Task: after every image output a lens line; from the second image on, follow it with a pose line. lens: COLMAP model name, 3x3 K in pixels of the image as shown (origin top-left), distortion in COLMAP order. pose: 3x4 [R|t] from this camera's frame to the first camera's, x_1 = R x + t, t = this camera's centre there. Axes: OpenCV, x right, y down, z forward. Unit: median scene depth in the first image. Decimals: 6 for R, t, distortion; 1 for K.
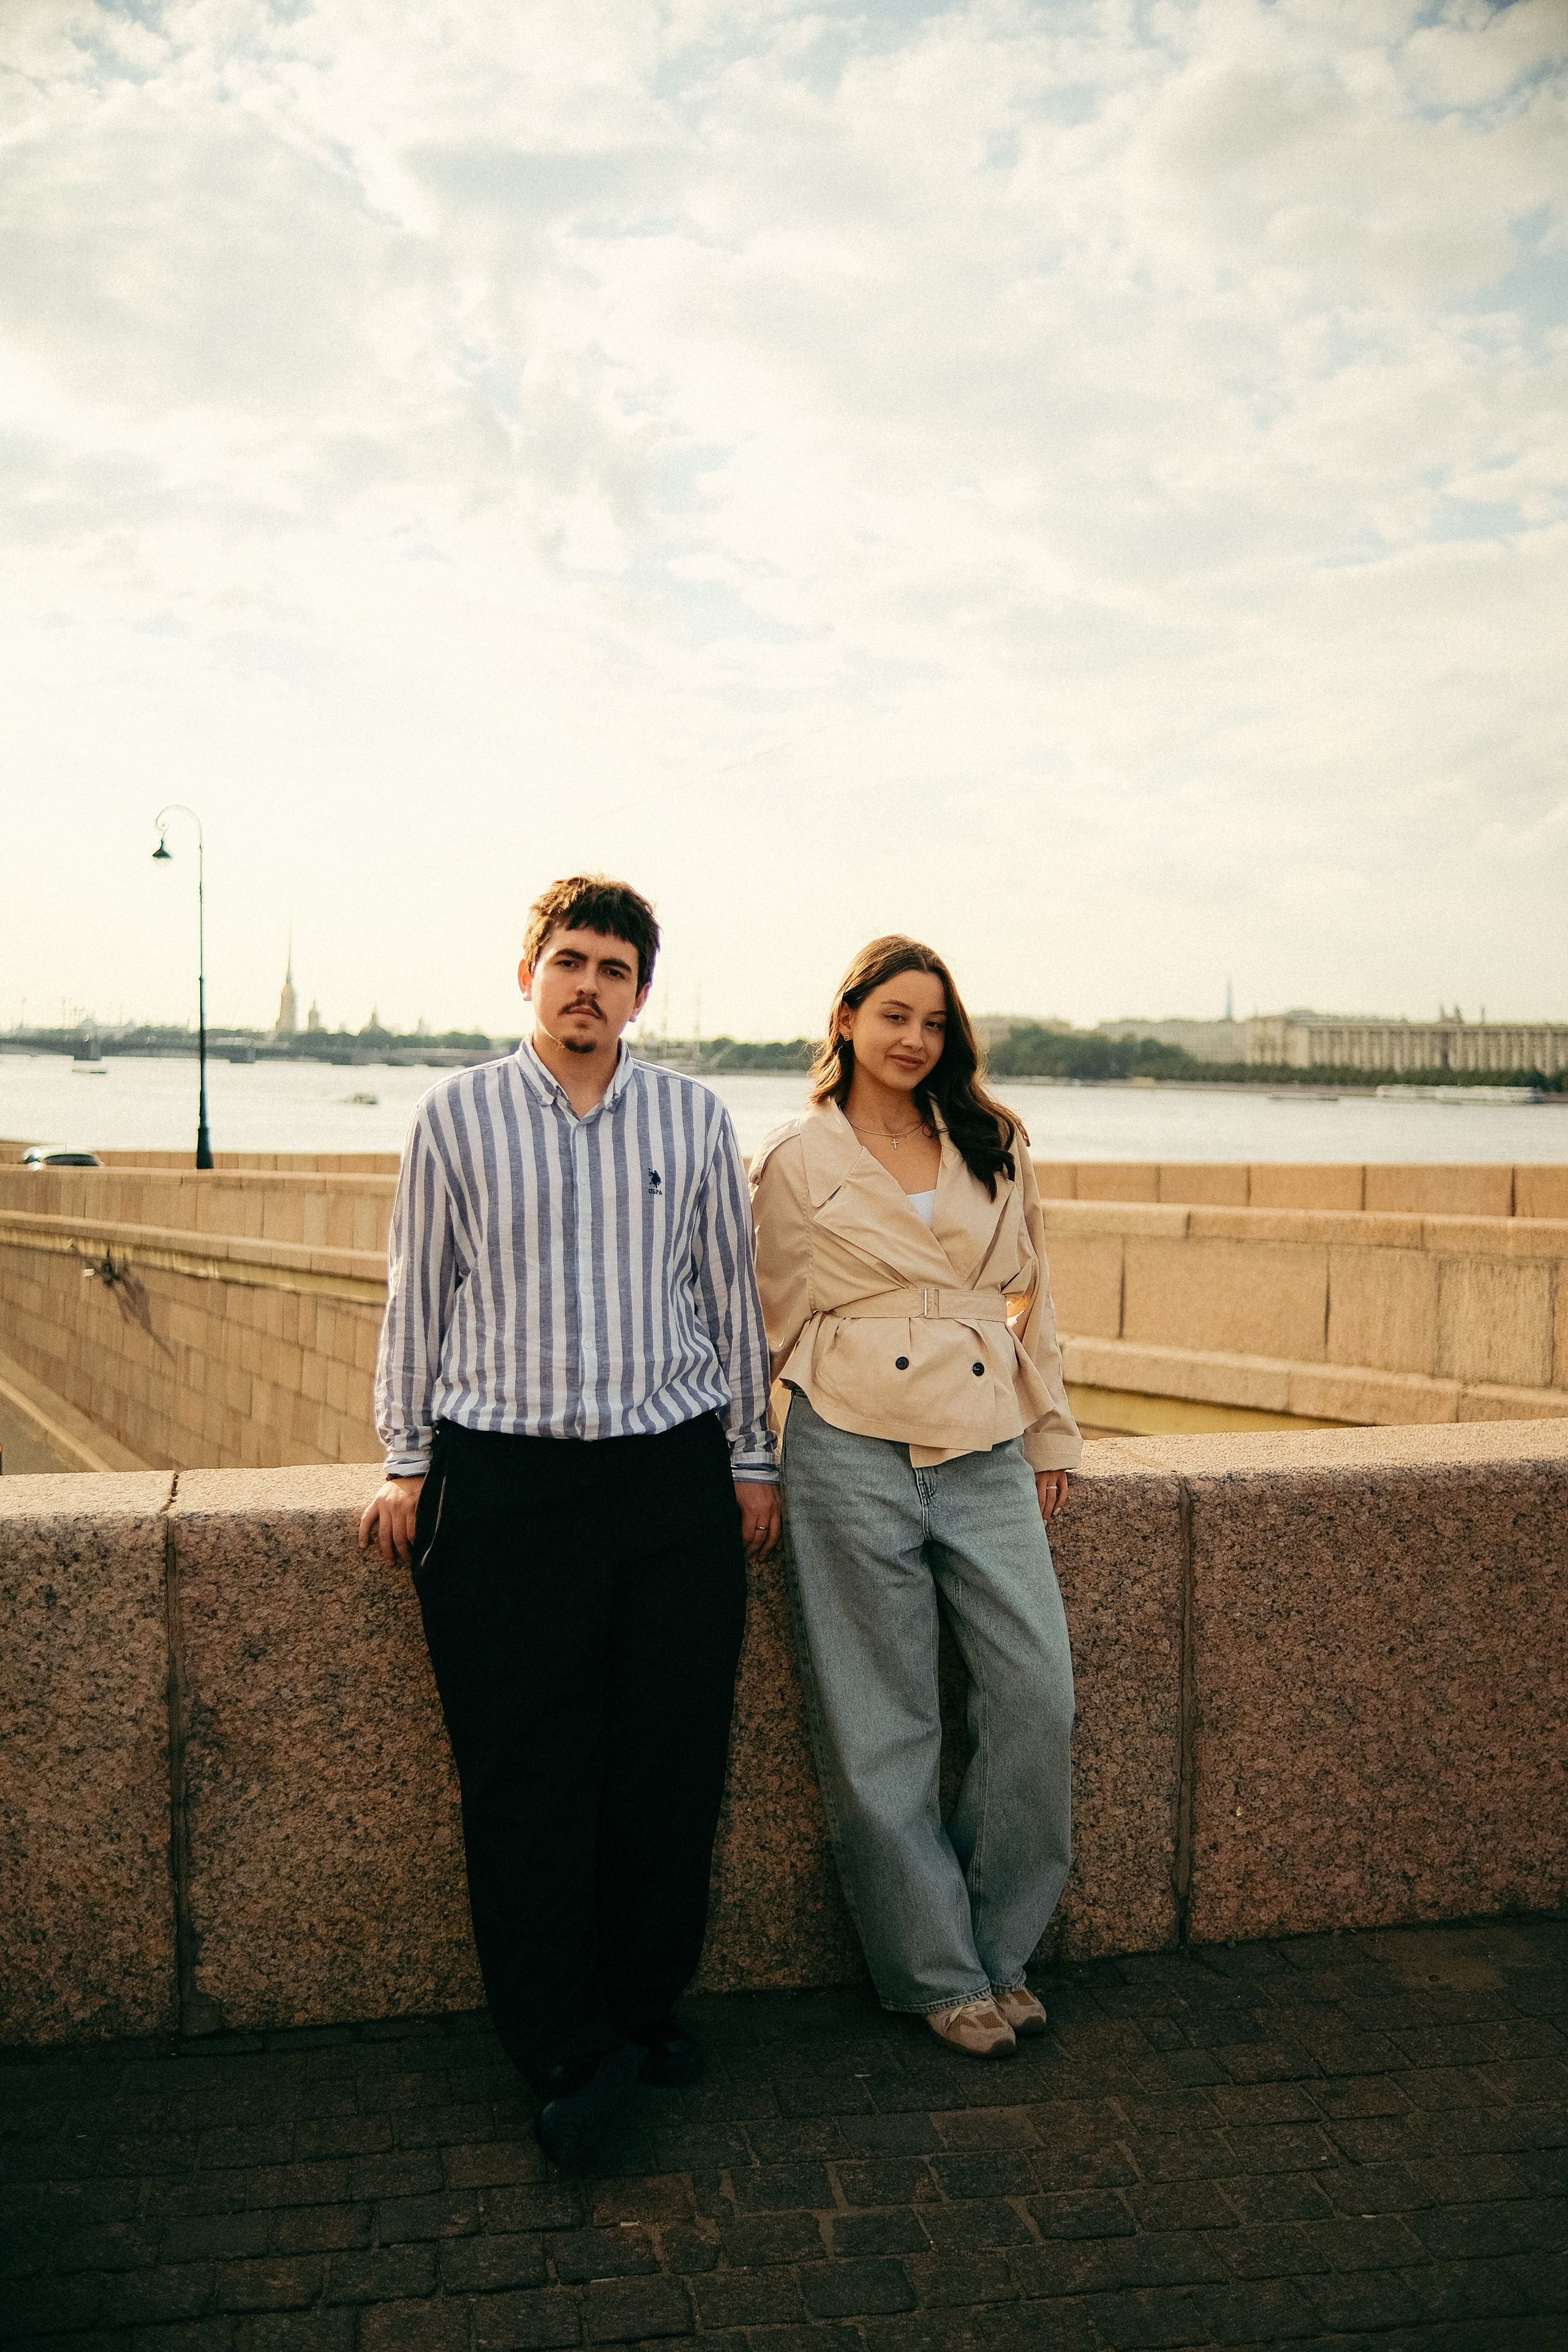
lens RADIAL K [[2709.0, 0, 775.9], [0, 2709.0, 1187.7], [0, 0, 1]] dist [-0.048391, 0.000000]
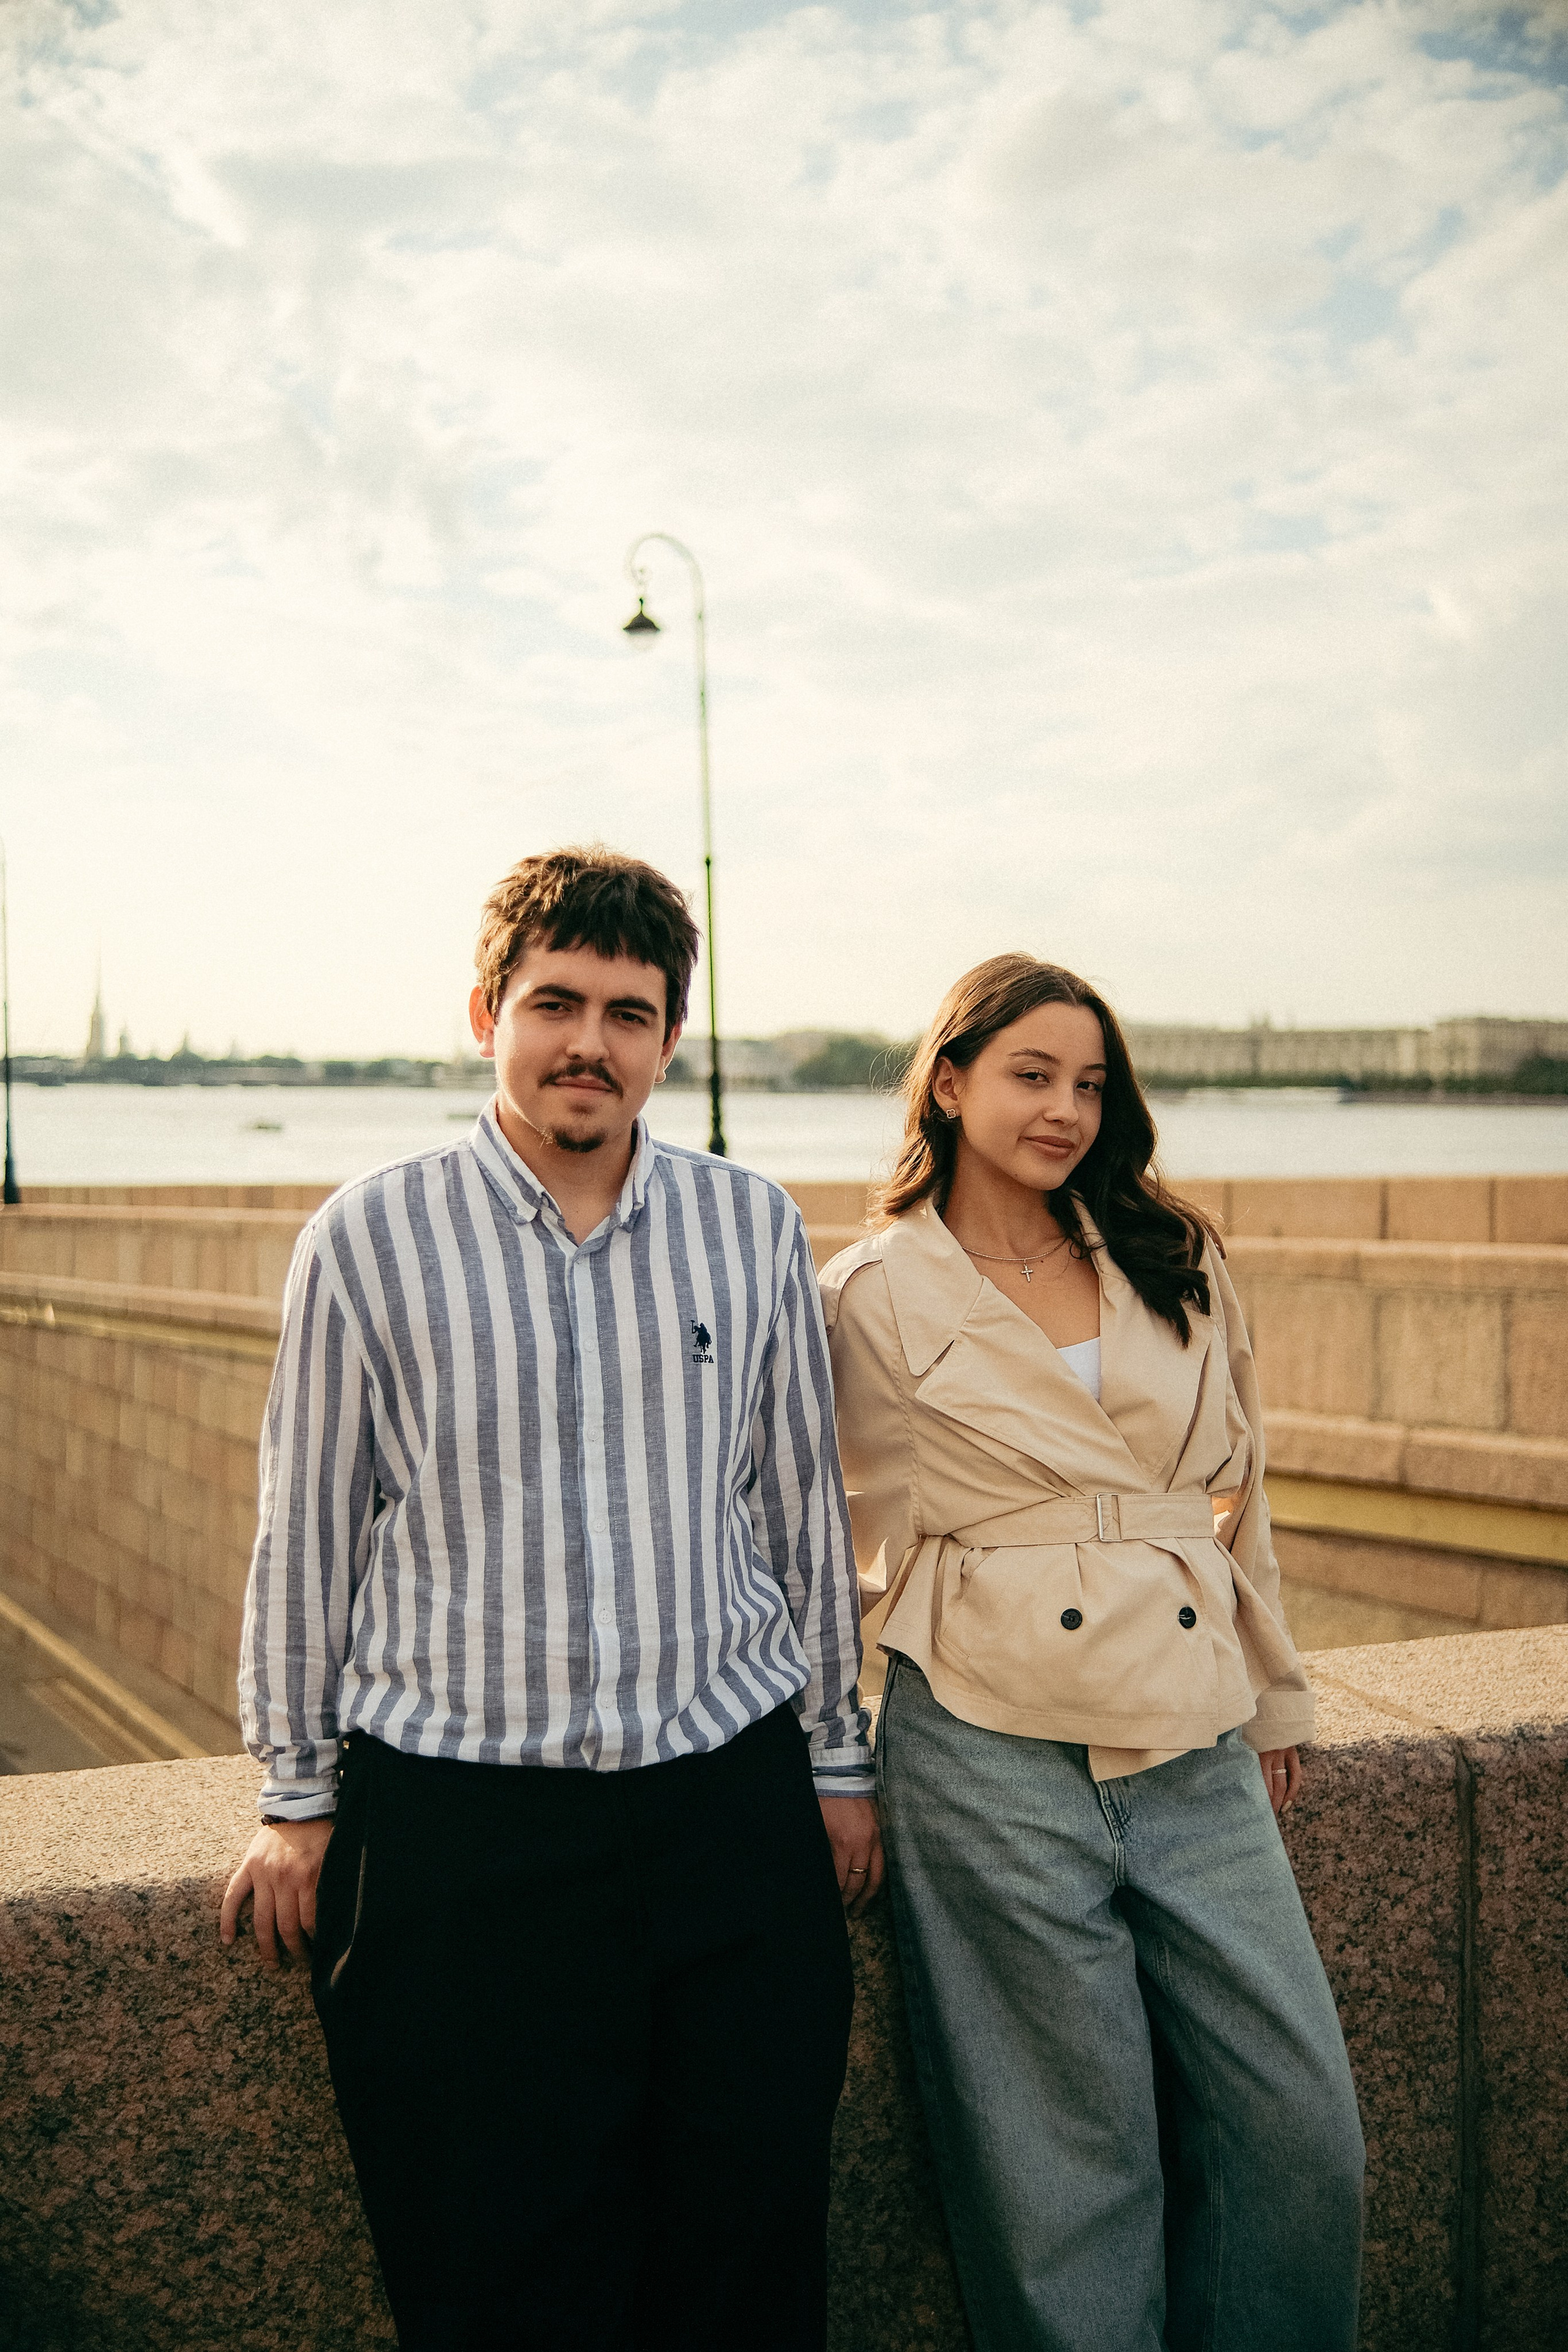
lens RADIAL K [[2709.0, 0, 813.4], [0, 2709.0, 1076.5], [0, 0, 1]] dist [-0.048391, 0.000000]
pose [[0.996678, -0.015138, 0.080018, -0.059849], [0.018793, 0.998804, -0.045133, -0.030147], [-0.079239, 0.046486, 0.995771, 0.336644]]
